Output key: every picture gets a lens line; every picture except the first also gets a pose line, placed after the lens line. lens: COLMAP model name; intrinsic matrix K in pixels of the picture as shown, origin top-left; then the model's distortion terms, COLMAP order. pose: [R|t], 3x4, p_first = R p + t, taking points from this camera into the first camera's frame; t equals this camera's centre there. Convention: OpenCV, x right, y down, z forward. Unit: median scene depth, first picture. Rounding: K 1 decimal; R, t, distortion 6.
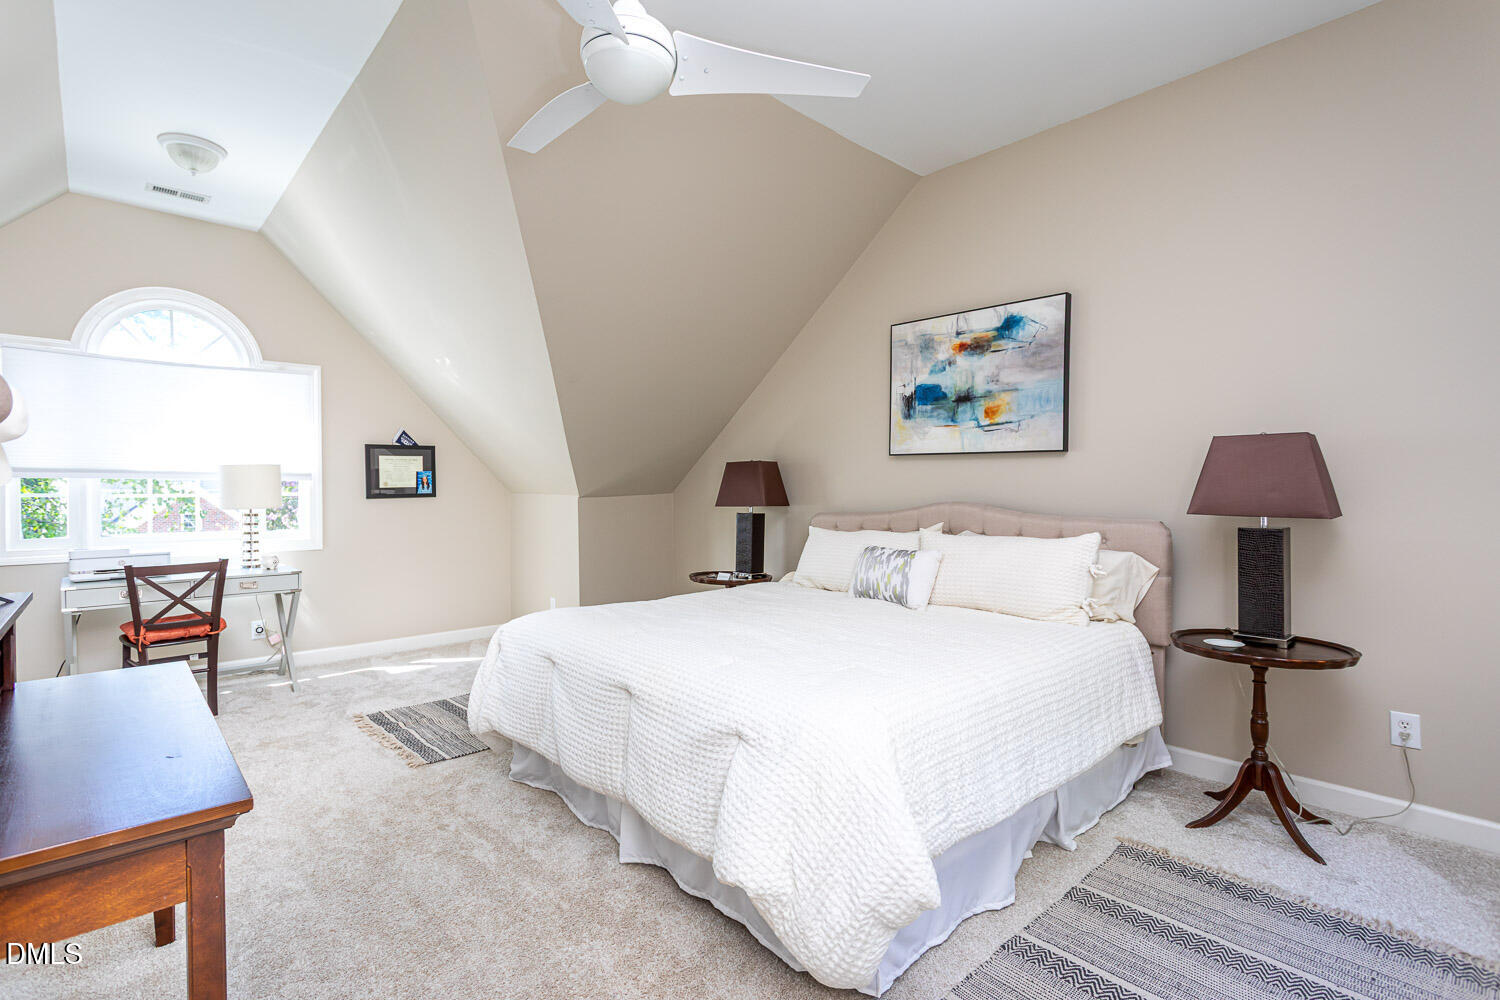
lens RADIAL K [[712.1, 0, 727.6], [0, 712.1, 496.1], [0, 0, 1]] dist [0.000869, -0.000802]
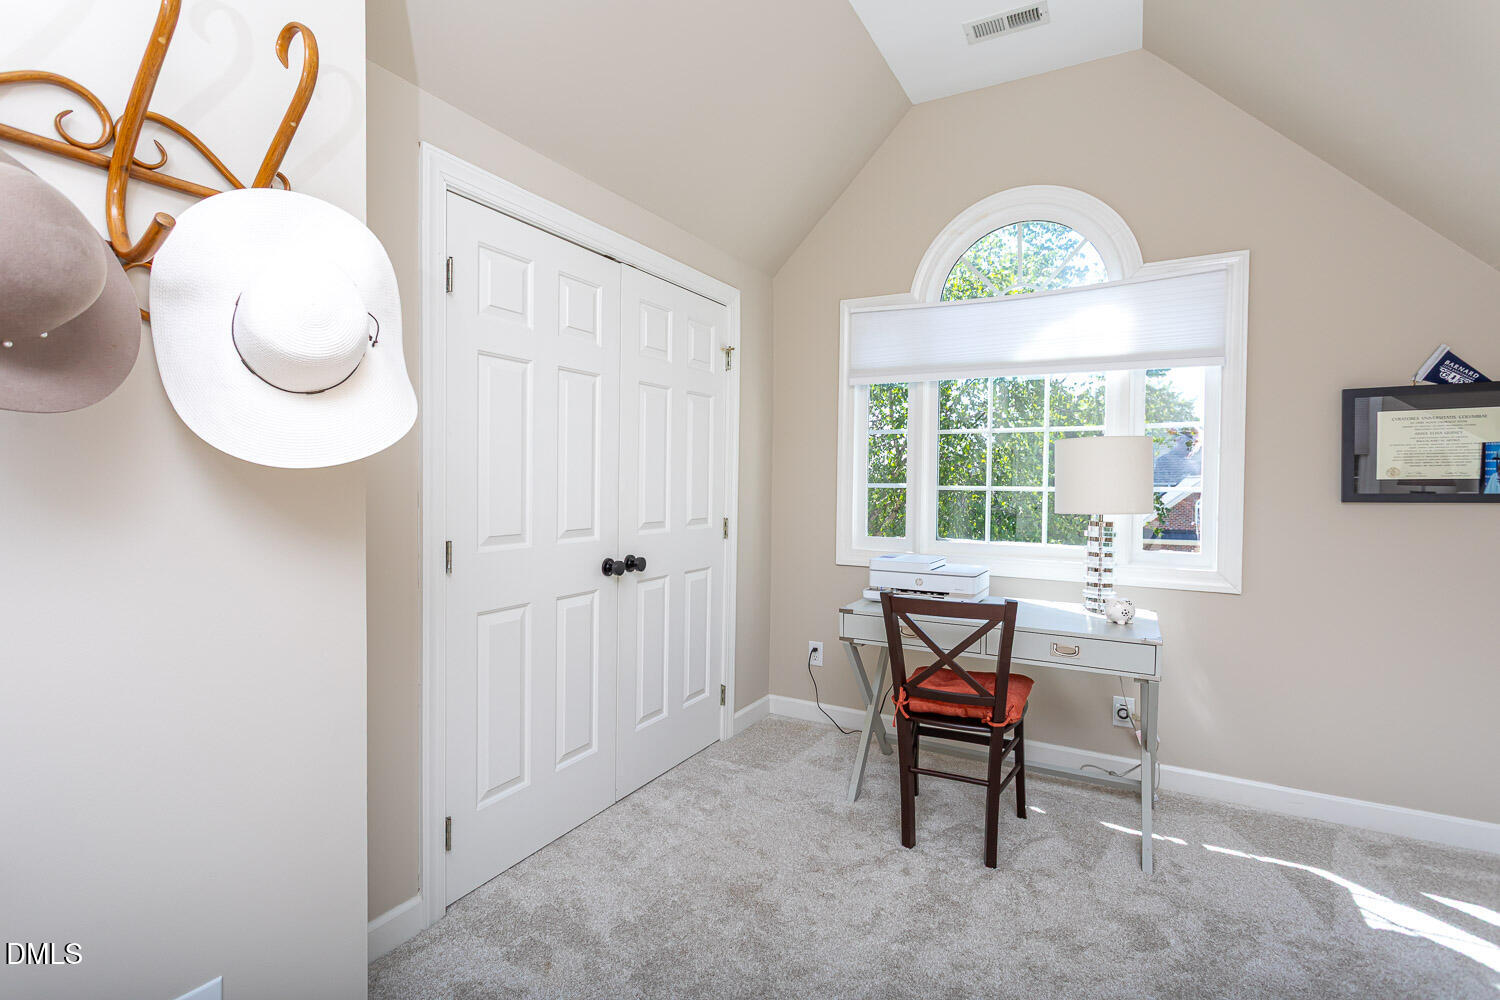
lens RADIAL K [[712.1, 0, 727.6], [0, 712.1, 496.1], [0, 0, 1]] dist [0.000869, -0.000802]
pose [[0.314921, 0.023865, -0.948818, -0.194344], [-0.018808, 0.999644, 0.018900, -0.001901], [0.948932, 0.011894, 0.315257, 0.489244]]
